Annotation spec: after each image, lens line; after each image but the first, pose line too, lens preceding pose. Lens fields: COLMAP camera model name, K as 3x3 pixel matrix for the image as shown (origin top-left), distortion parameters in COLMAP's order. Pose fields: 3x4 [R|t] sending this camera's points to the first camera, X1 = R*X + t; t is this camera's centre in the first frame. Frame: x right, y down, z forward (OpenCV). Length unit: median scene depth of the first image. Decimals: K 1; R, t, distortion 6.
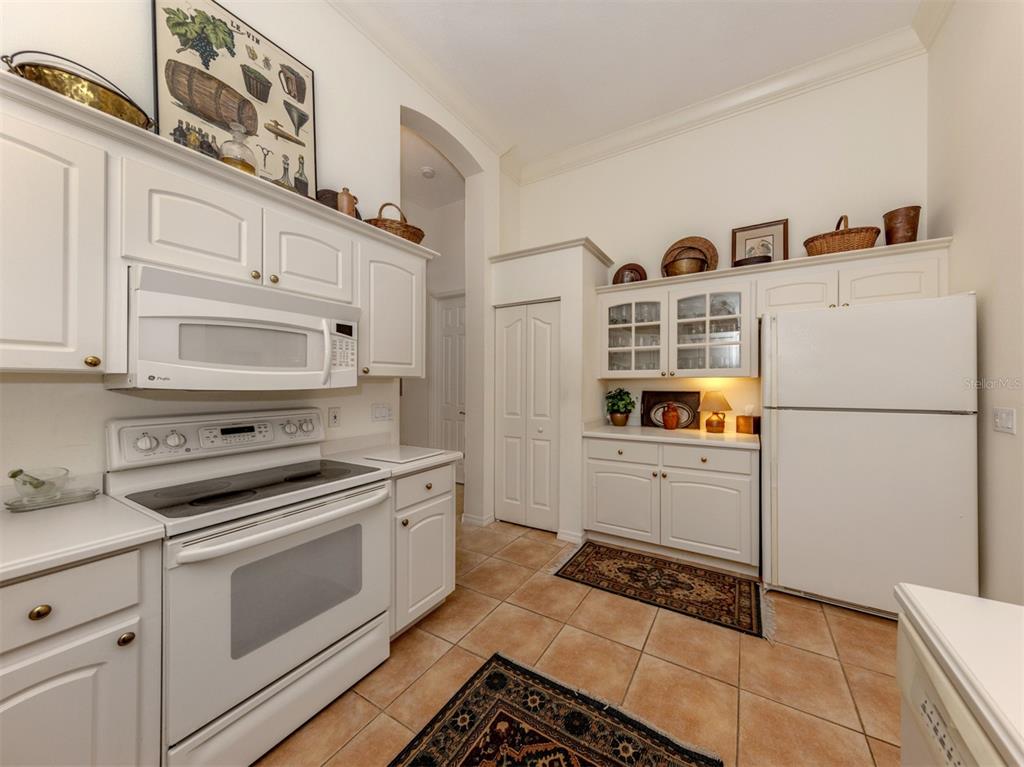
lens RADIAL K [[353.7, 0, 535.7], [0, 353.7, 378.6], [0, 0, 1]] dist [-0.000073, -0.000176]
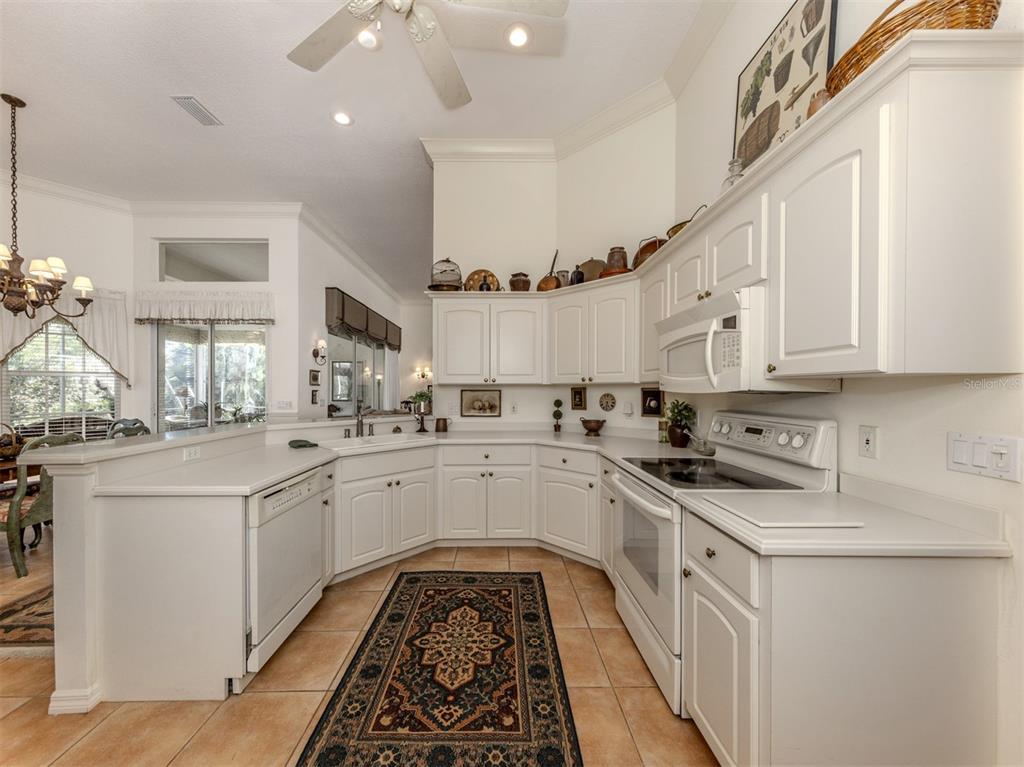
lens RADIAL K [[382.8, 0, 512.0], [0, 382.8, 383.5], [0, 0, 1]] dist [0.000781, 0.000002]
pose [[-0.841875, -0.001243, -0.539672, 0.380003], [0.012268, 0.999695, -0.021440, 0.017104], [0.539533, -0.024671, -0.841603, 1.494063]]
